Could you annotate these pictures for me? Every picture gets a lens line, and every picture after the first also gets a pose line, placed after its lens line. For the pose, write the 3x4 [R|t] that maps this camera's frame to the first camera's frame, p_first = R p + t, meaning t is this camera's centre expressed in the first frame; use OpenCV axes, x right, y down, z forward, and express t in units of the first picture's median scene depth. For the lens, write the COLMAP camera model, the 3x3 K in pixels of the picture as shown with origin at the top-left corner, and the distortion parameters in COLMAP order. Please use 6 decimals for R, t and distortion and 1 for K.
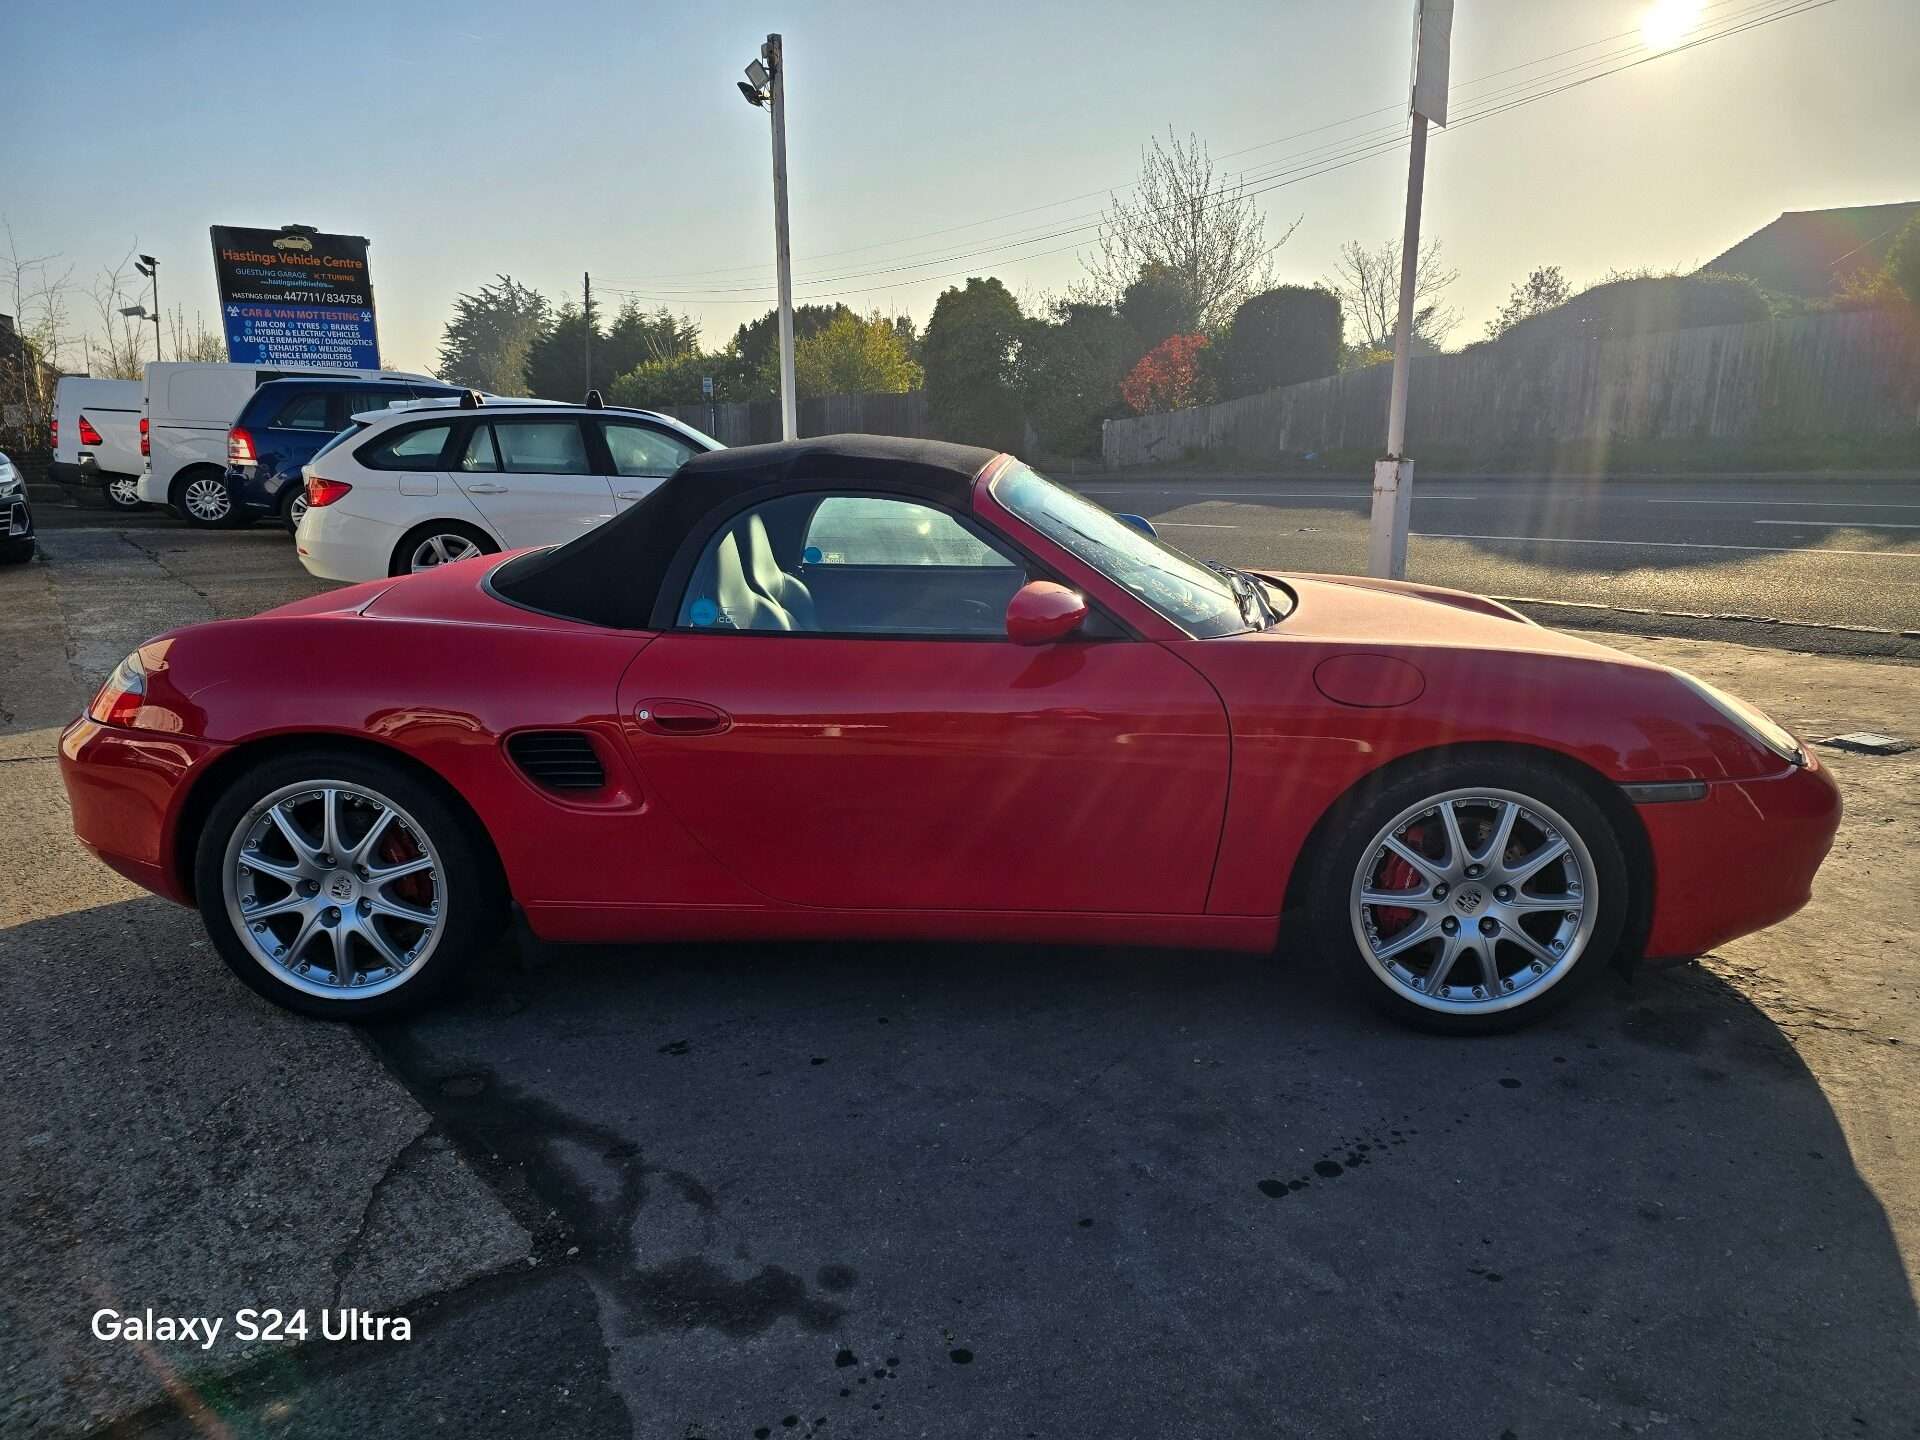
lens RADIAL K [[1279.2, 0, 943.0], [0, 1279.2, 716.7], [0, 0, 1]] dist [0.042094, -0.039416]
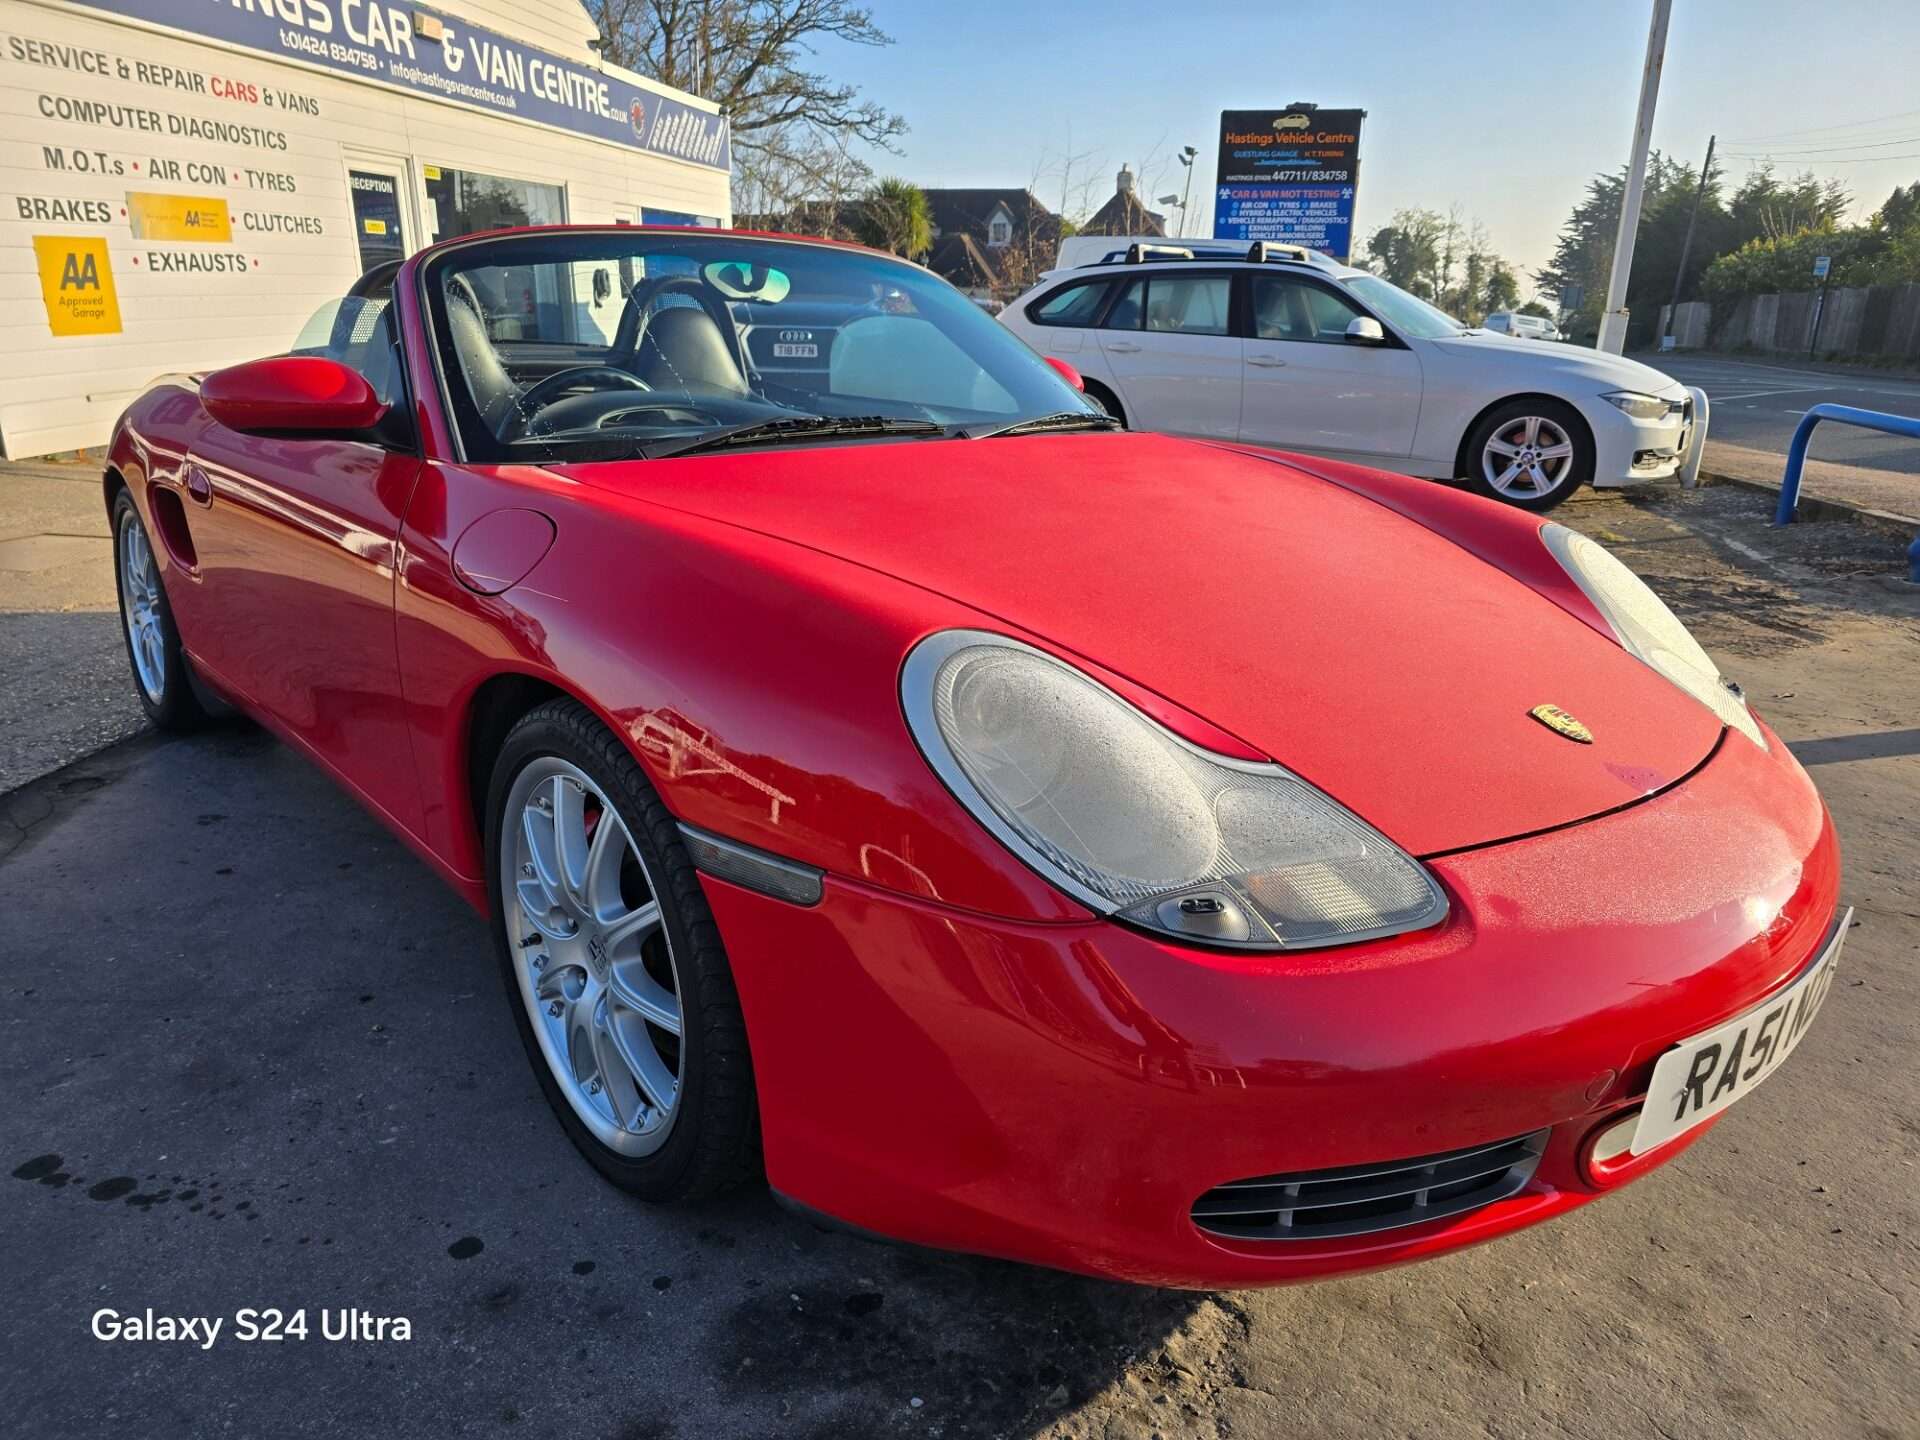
lens RADIAL K [[1279.2, 0, 943.0], [0, 1279.2, 716.7], [0, 0, 1]] dist [0.042094, -0.039416]
pose [[0.697549, 0.231293, -0.678180, 0.104676], [-0.179111, 0.972707, 0.147514, -0.009206], [0.693790, 0.018571, 0.719938, 0.079805]]
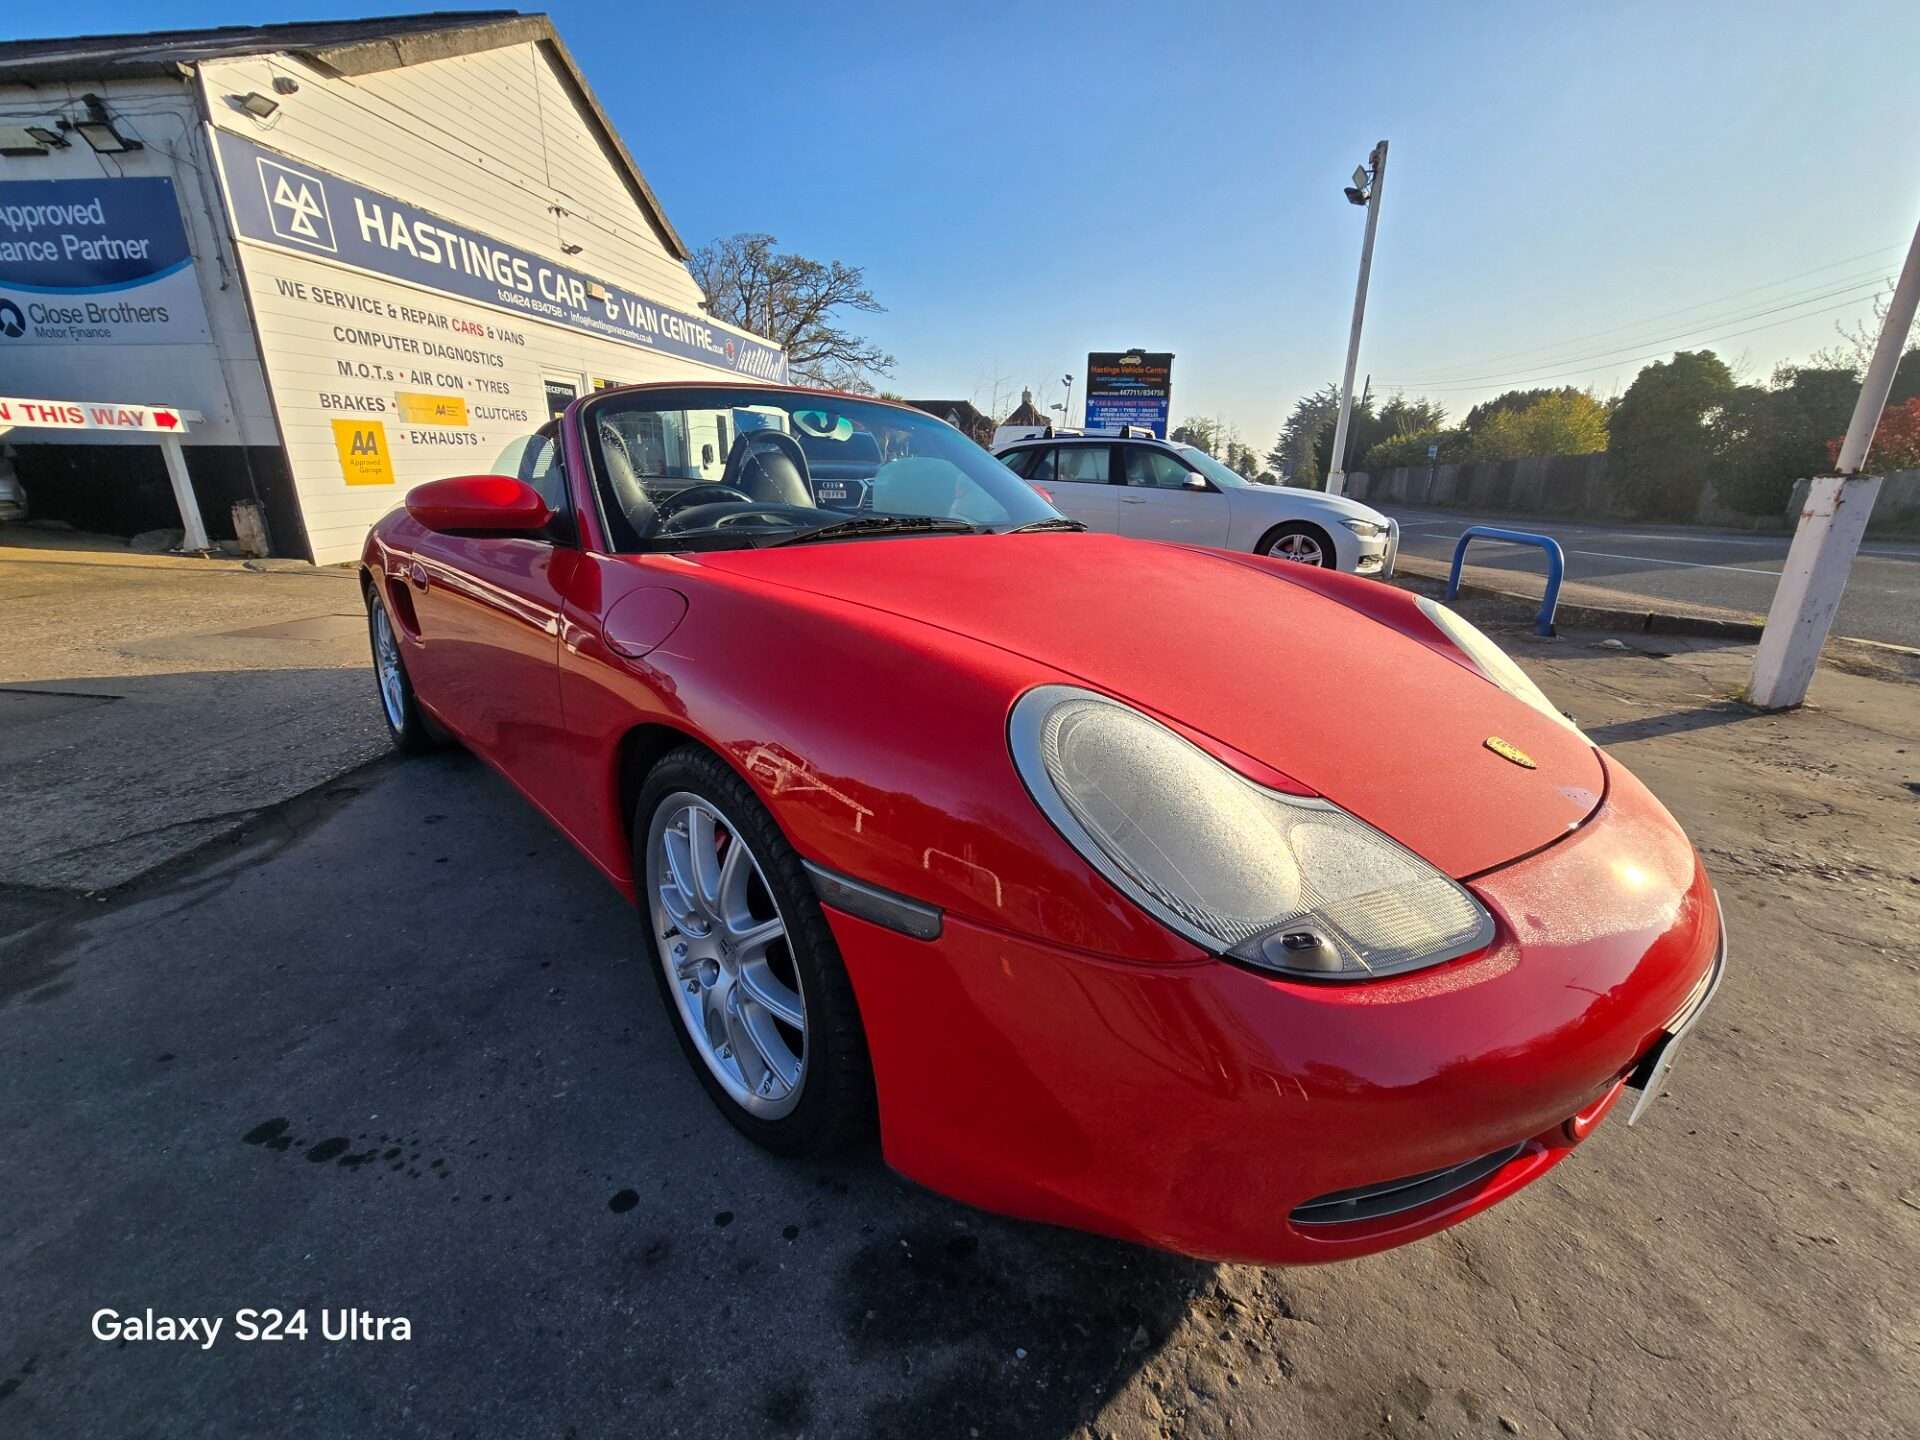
lens RADIAL K [[778.2, 0, 962.9], [0, 778.2, 722.1], [0, 0, 1]] dist [-0.011217, 0.003727]
pose [[0.736998, 0.221683, -0.638506, 0.088346], [-0.172511, 0.975091, 0.139419, -0.007688], [0.653509, 0.007398, 0.756883, 0.088301]]
